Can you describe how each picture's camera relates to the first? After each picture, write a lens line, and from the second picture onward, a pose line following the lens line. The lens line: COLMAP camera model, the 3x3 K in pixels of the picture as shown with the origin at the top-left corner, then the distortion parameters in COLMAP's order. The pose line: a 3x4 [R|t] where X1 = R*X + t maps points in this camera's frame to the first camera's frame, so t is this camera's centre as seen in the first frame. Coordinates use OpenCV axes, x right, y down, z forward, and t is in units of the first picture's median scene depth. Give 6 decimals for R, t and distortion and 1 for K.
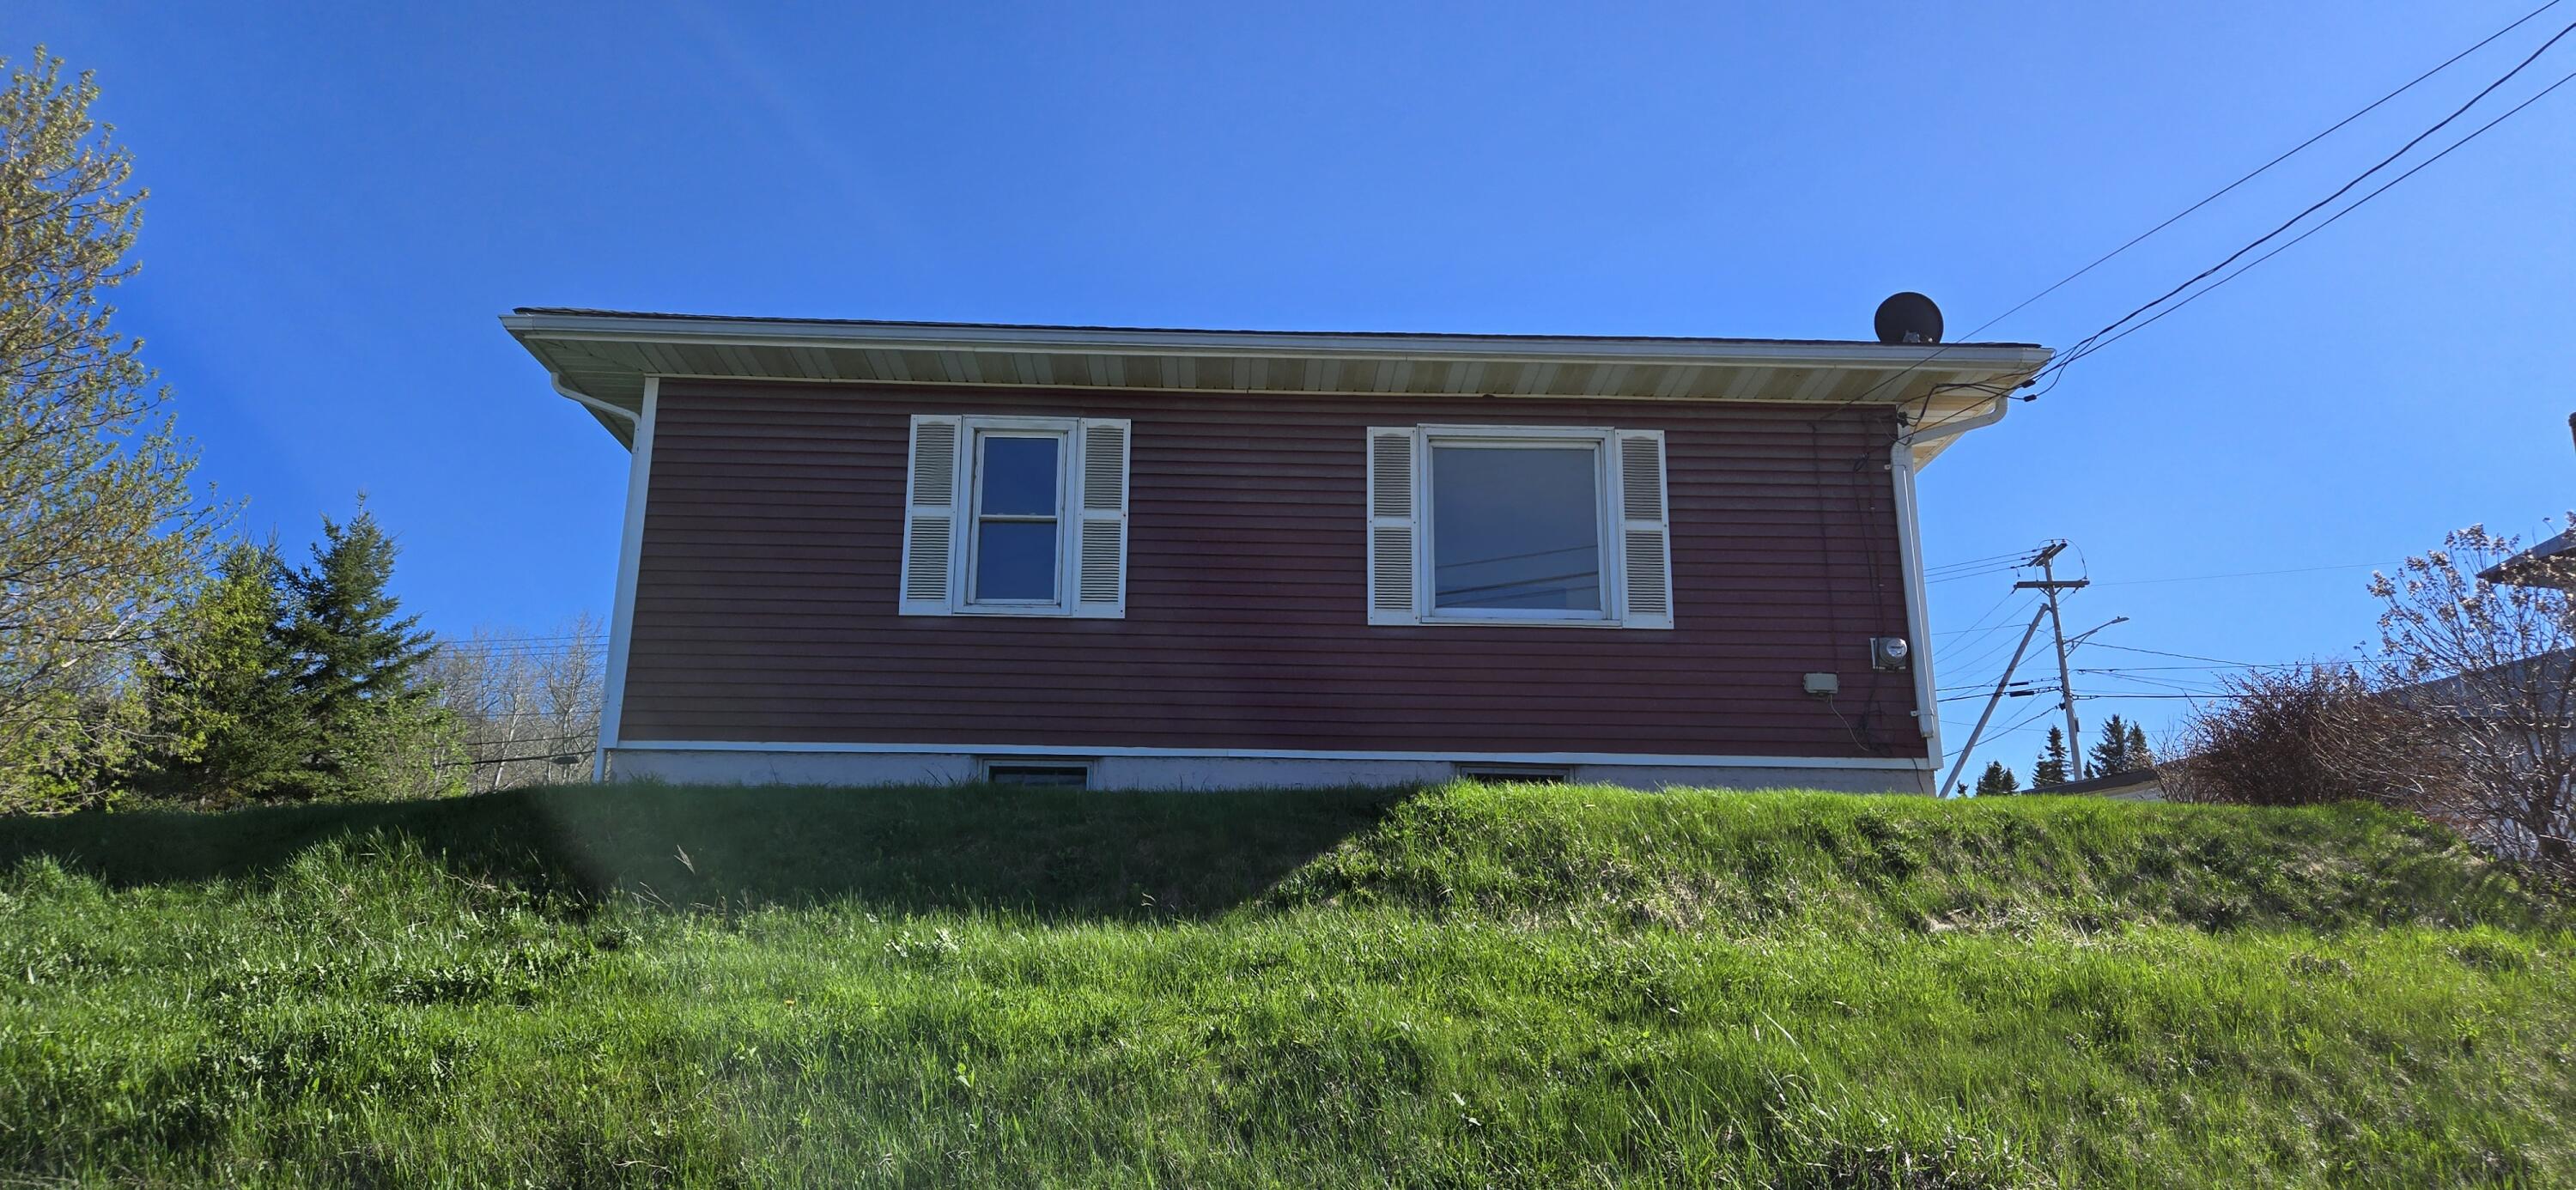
lens RADIAL K [[1727.0, 0, 1288.0], [0, 1727.0, 595.0], [0, 0, 1]] dist [0.043162, -0.000376]
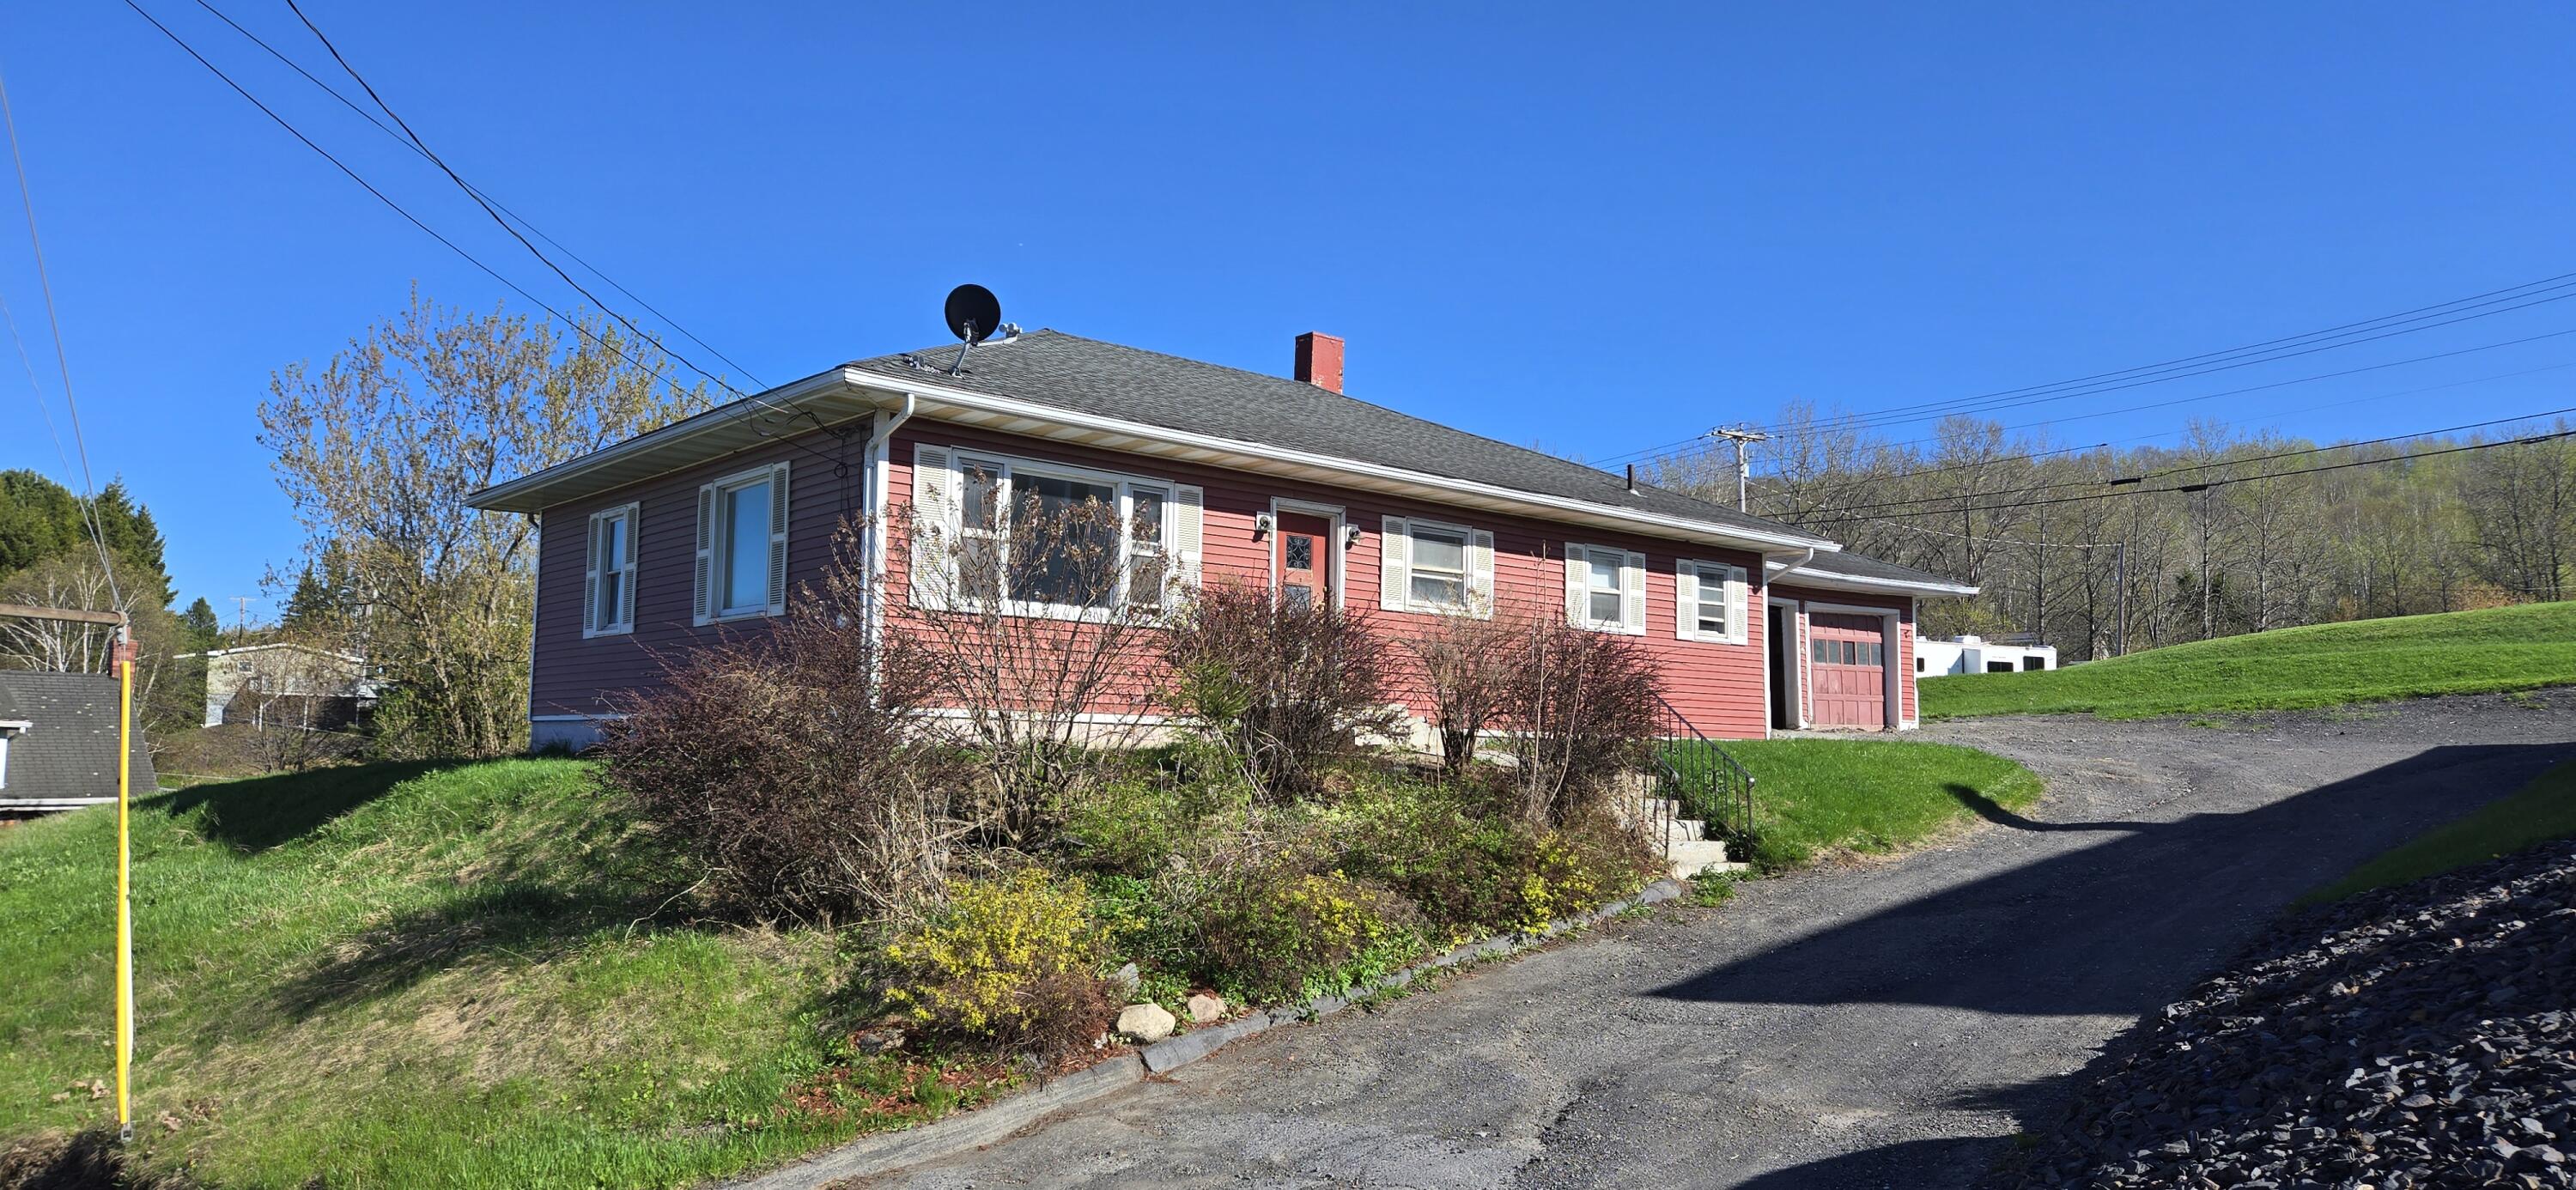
lens RADIAL K [[1727.0, 0, 1288.0], [0, 1727.0, 595.0], [0, 0, 1]] dist [0.043162, -0.000376]
pose [[0.723368, -0.107021, -0.682118, 1.375835], [0.186259, 0.981536, 0.043525, 0.020644], [0.664865, -0.158536, 0.729946, 0.253232]]
